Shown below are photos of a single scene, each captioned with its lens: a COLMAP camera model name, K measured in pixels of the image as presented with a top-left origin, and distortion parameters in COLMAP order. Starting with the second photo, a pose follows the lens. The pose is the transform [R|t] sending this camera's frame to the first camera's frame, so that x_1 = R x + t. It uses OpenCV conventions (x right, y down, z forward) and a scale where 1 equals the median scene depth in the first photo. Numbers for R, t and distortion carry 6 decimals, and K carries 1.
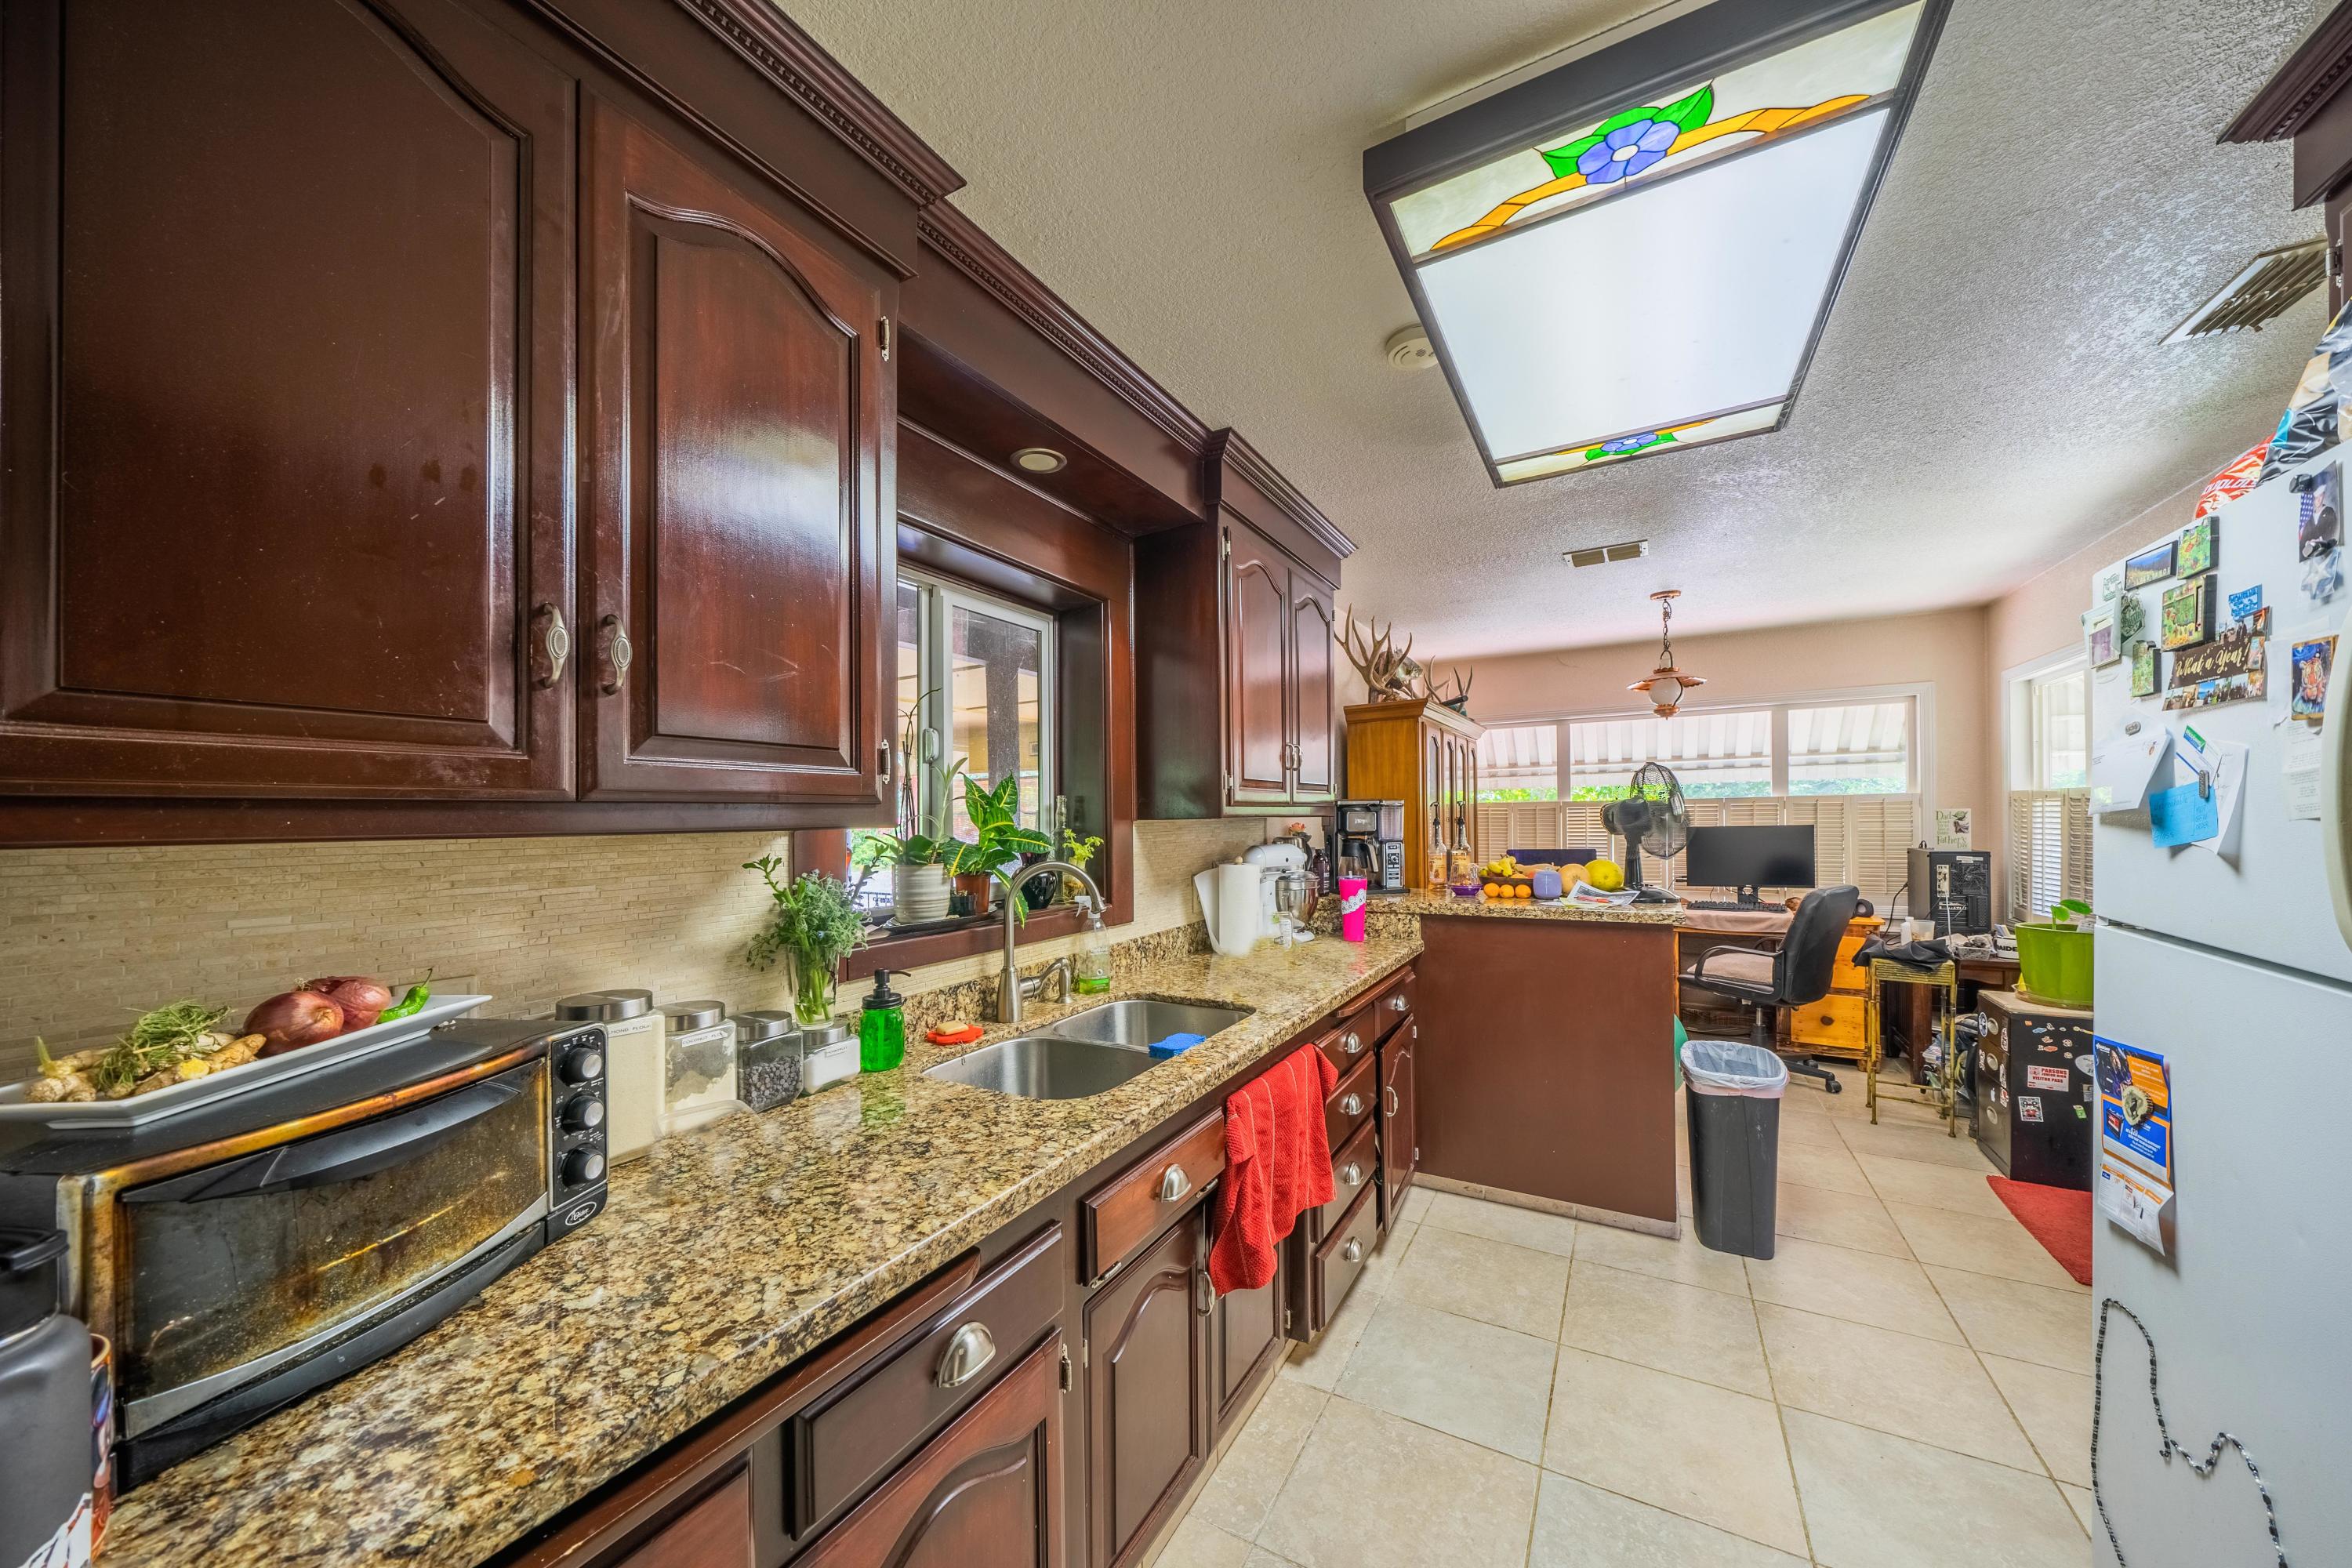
lens RADIAL K [[807.4, 0, 1180.6], [0, 807.4, 804.5], [0, 0, 1]] dist [-0.001023, -0.000200]
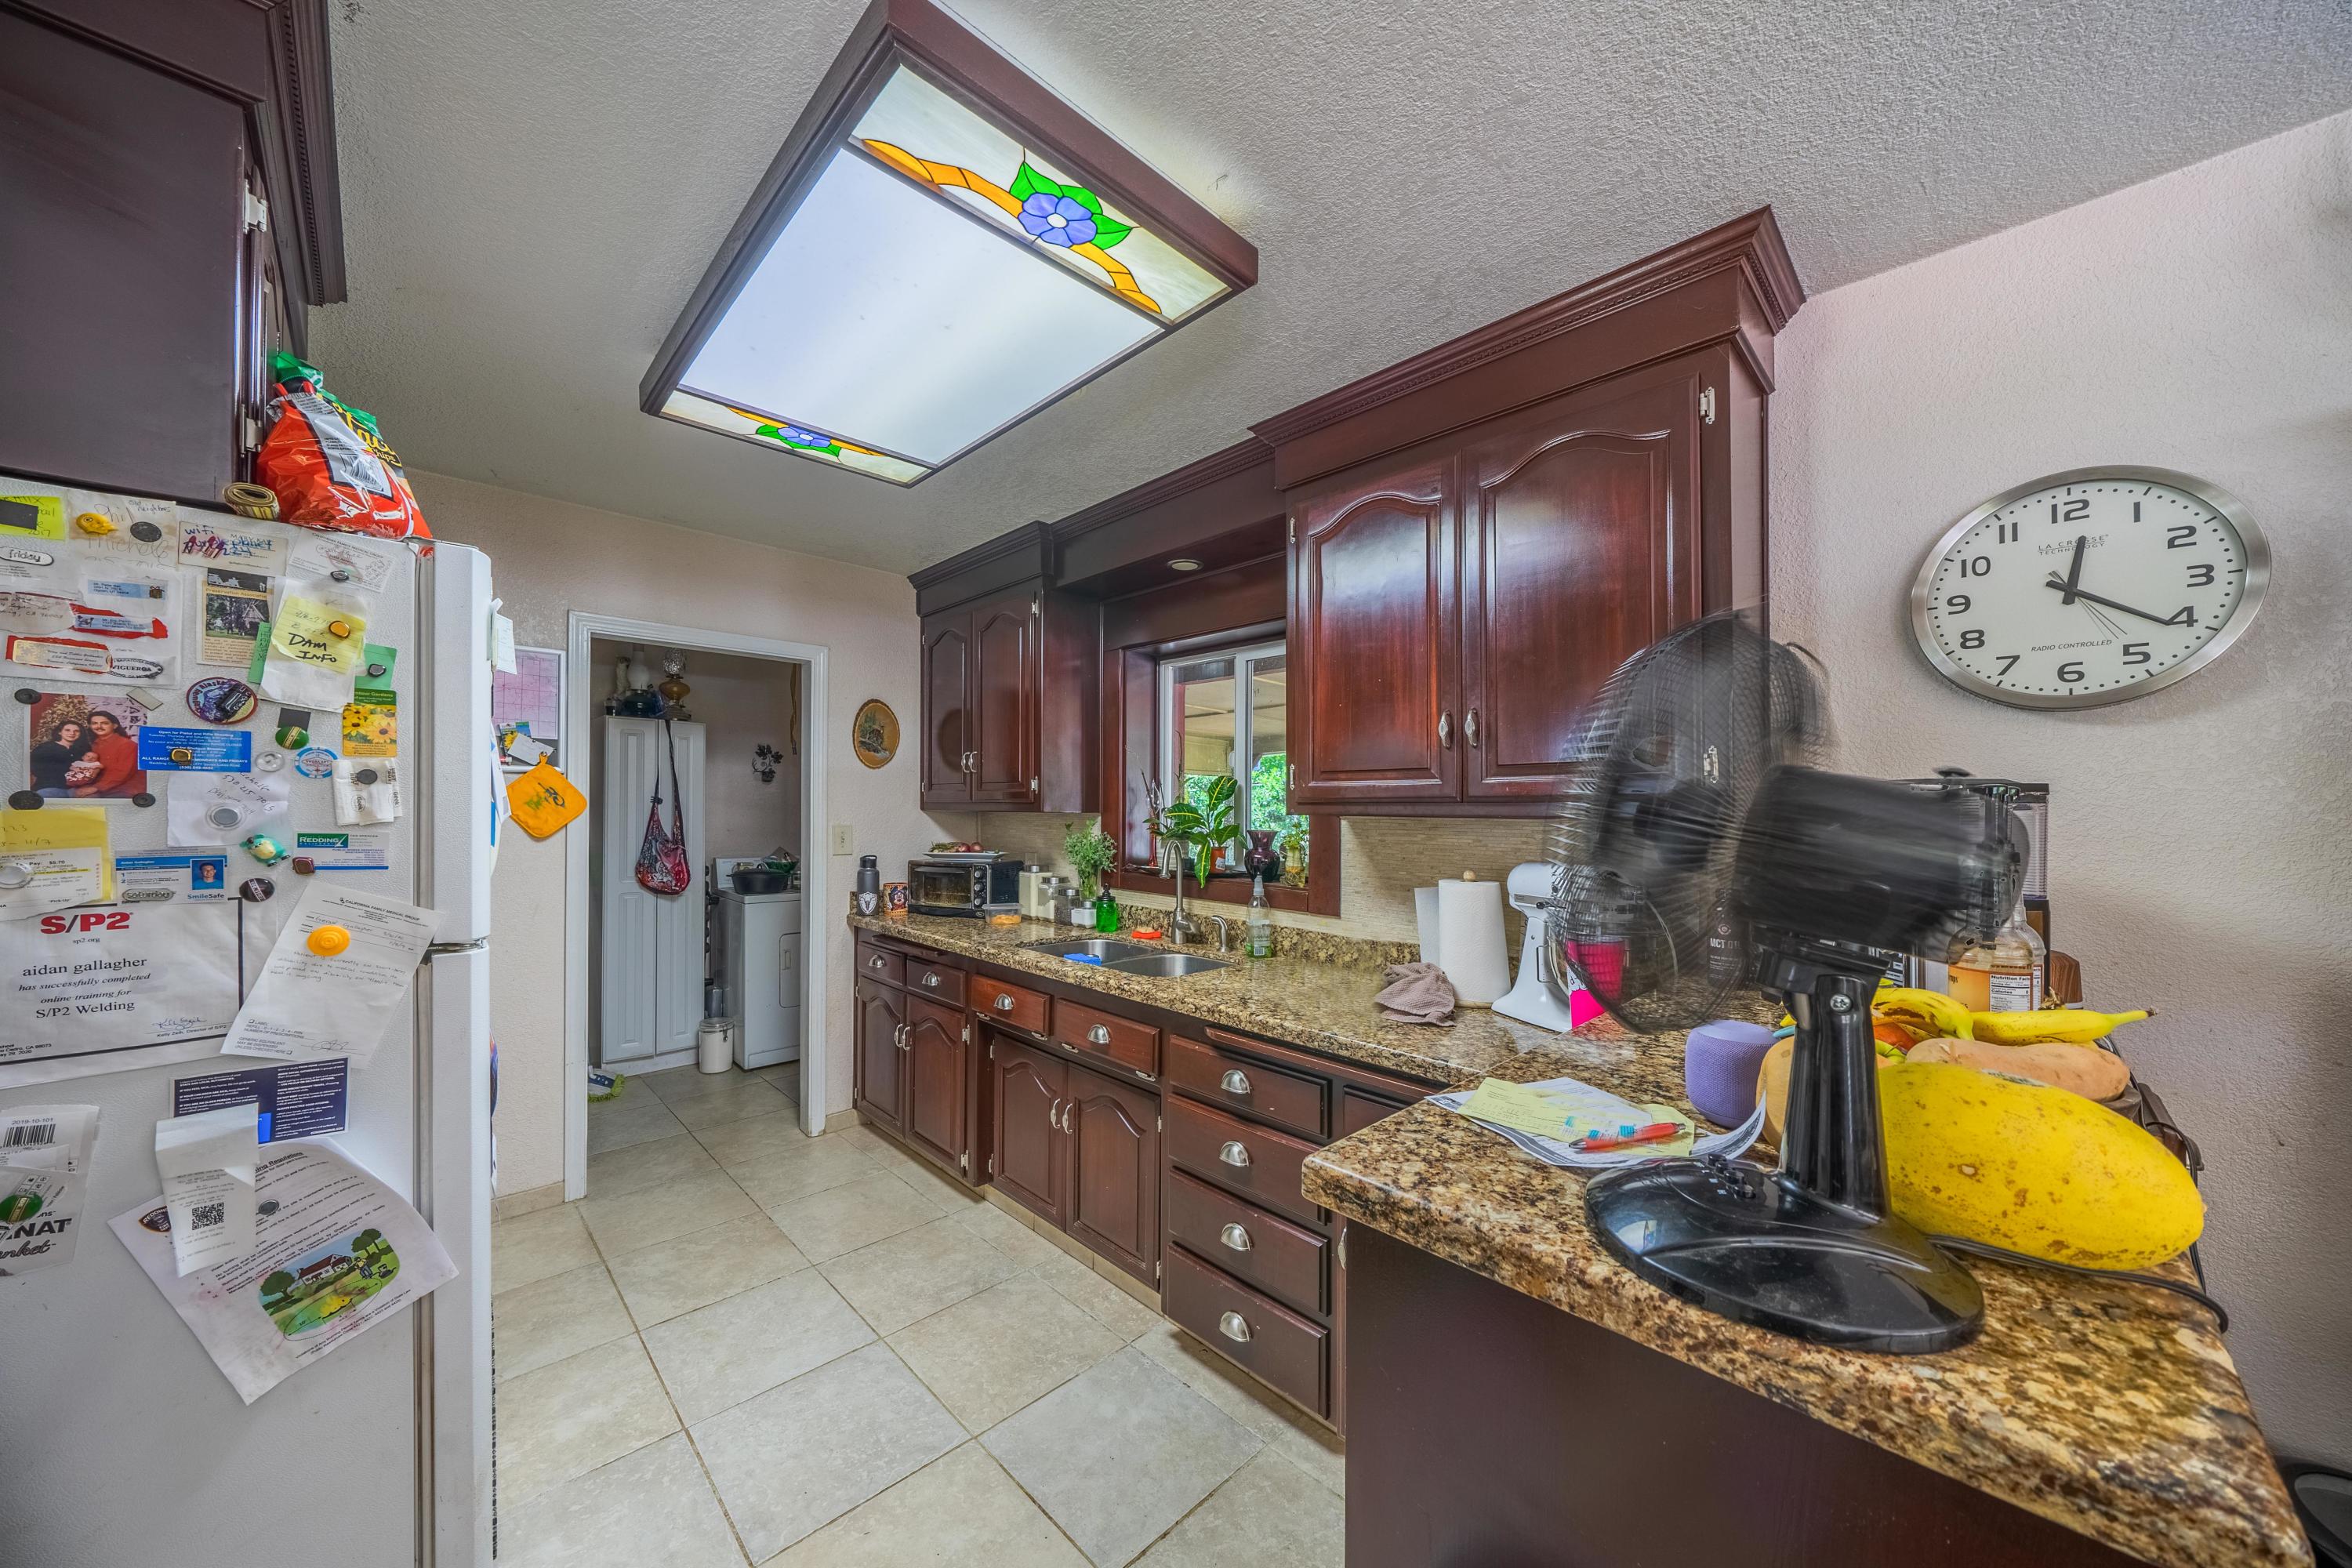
lens RADIAL K [[807.4, 0, 1174.5], [0, 807.4, 804.3], [0, 0, 1]] dist [-0.001023, -0.000200]
pose [[0.285662, 0.020640, 0.958108, -0.261538], [-0.014627, 0.999745, -0.017175, 0.007517], [-0.958219, -0.009108, 0.285891, 0.301482]]
